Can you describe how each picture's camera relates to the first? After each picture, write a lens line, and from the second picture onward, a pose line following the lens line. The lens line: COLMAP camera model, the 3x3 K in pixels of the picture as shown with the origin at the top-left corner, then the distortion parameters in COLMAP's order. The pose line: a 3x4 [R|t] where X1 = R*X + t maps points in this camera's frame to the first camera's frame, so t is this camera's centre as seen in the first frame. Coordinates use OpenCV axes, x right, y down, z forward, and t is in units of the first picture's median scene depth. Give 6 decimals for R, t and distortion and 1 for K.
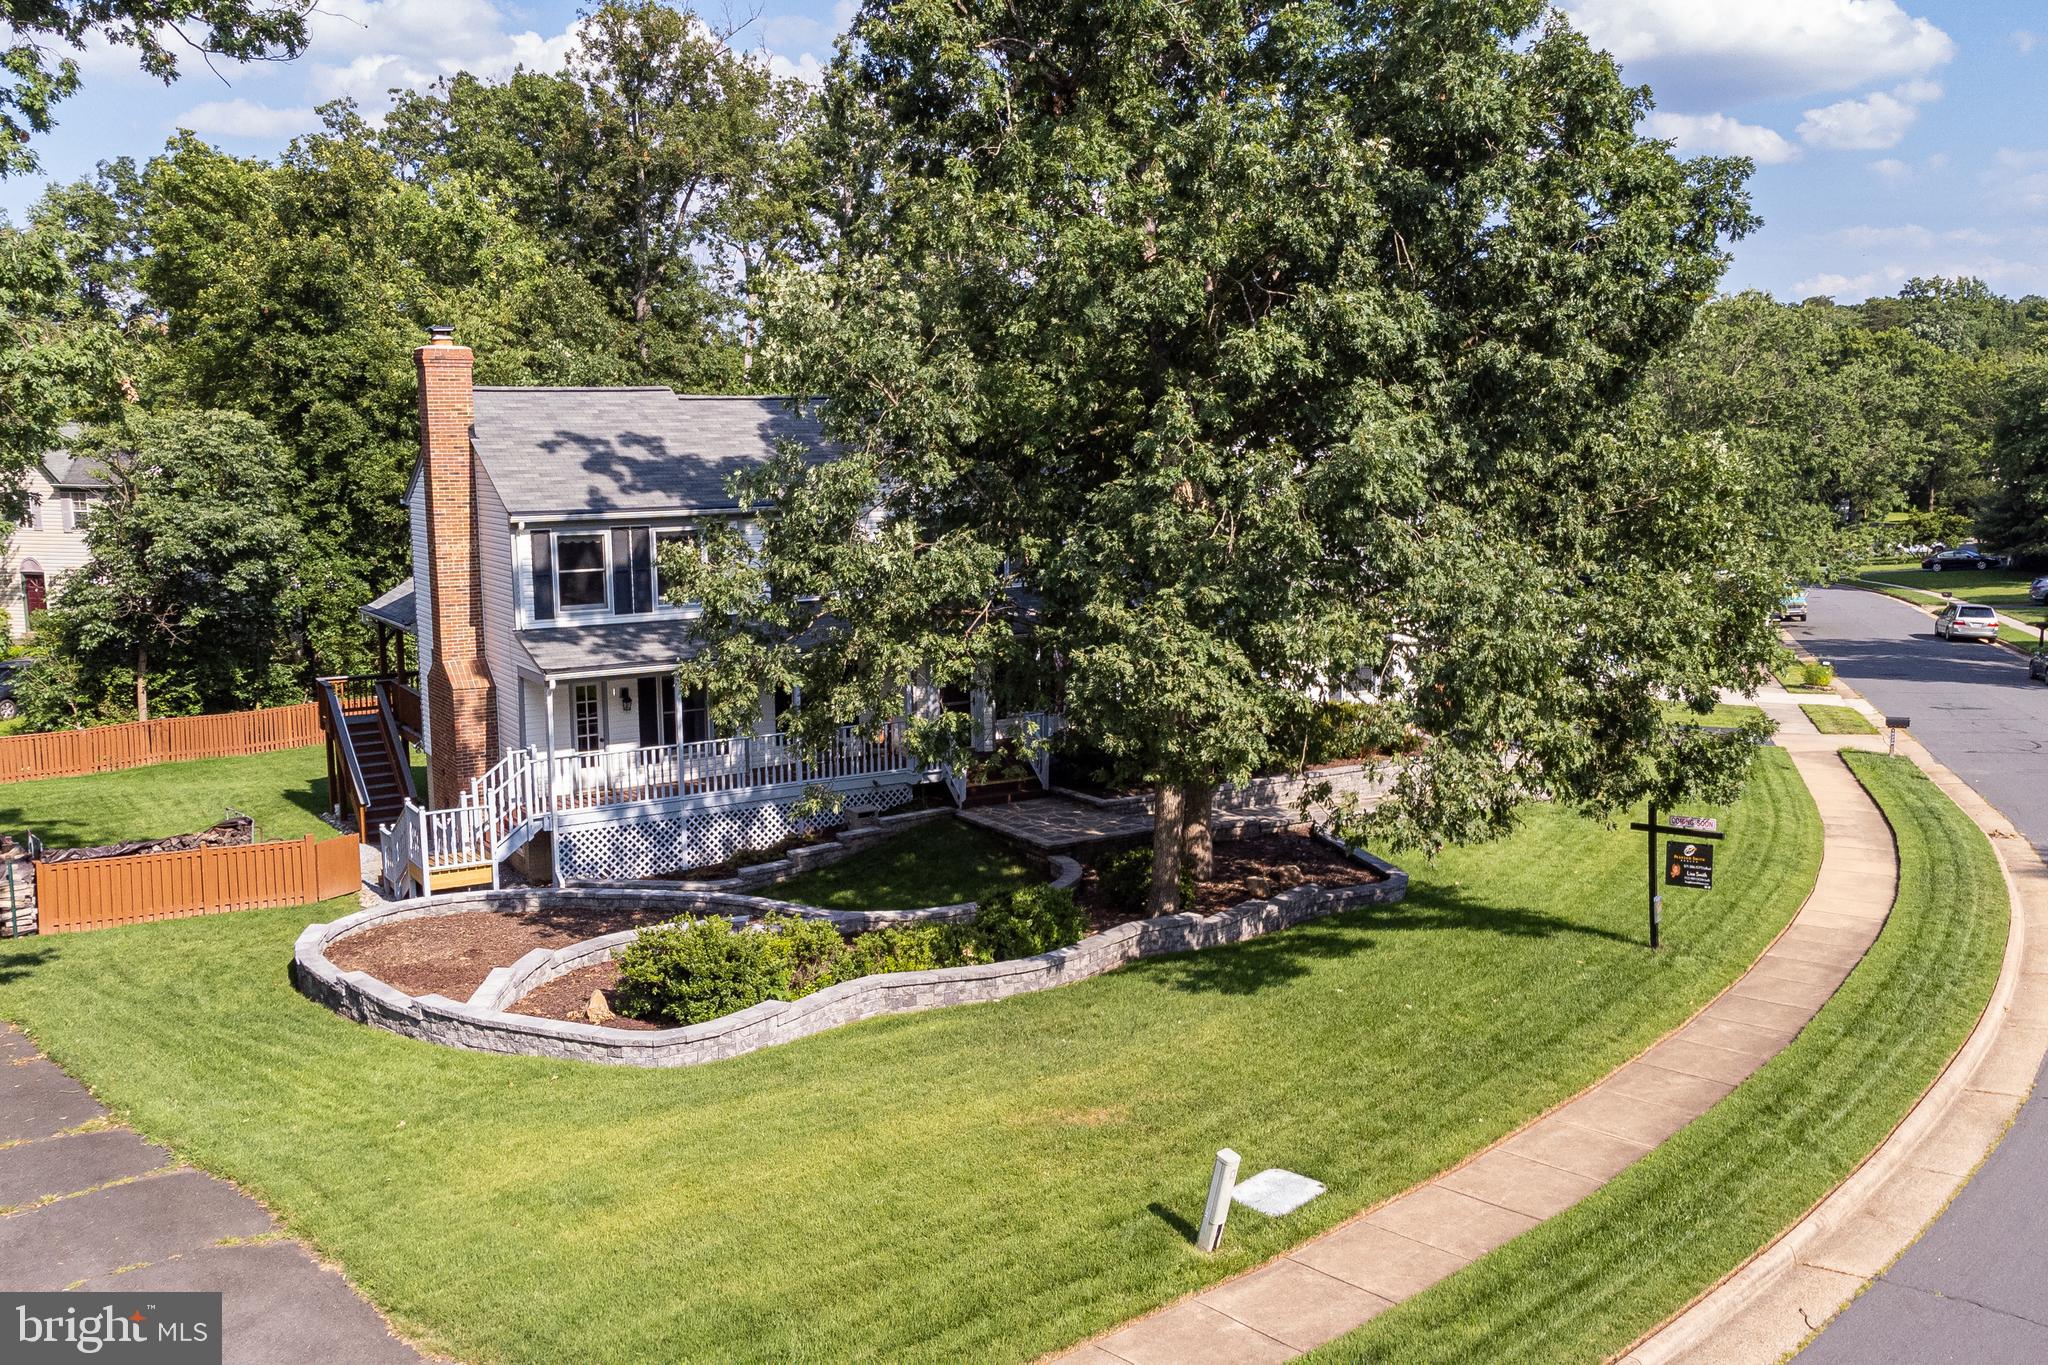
lens RADIAL K [[1817.1, 0, 1028.3], [0, 1817.1, 675.1], [0, 0, 1]] dist [0.013574, 0.084504]
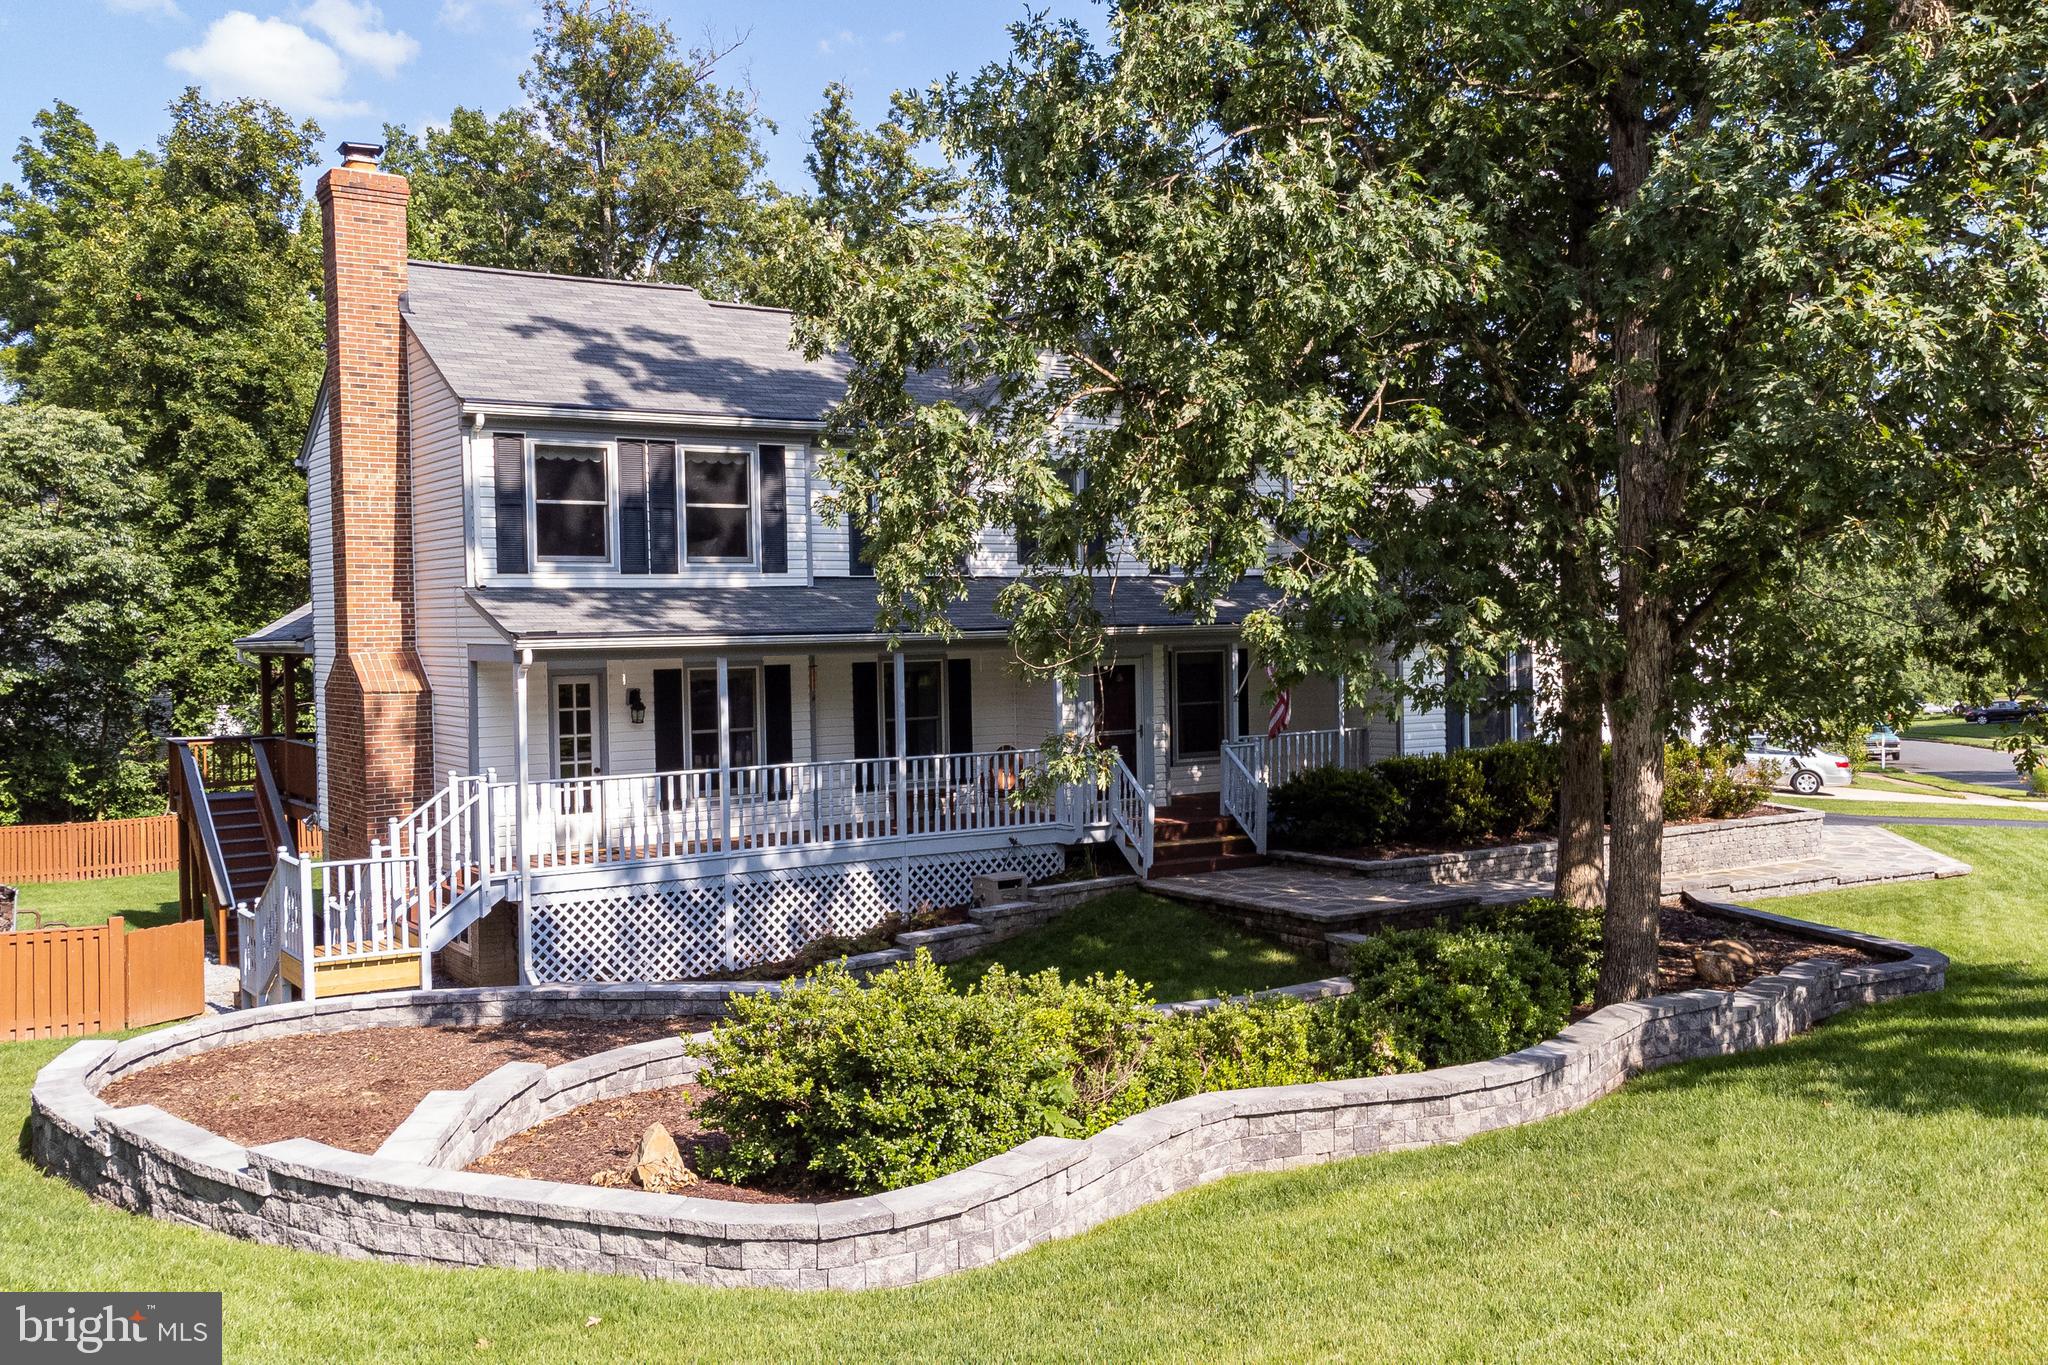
lens RADIAL K [[1817.1, 0, 1015.6], [0, 1817.1, 679.6], [0, 0, 1]] dist [0.013574, 0.084504]
pose [[0.999353, -0.007613, 0.035145, -0.113498], [0.011516, 0.993617, -0.112217, 0.080053], [-0.034066, 0.112549, 0.993062, 0.368565]]
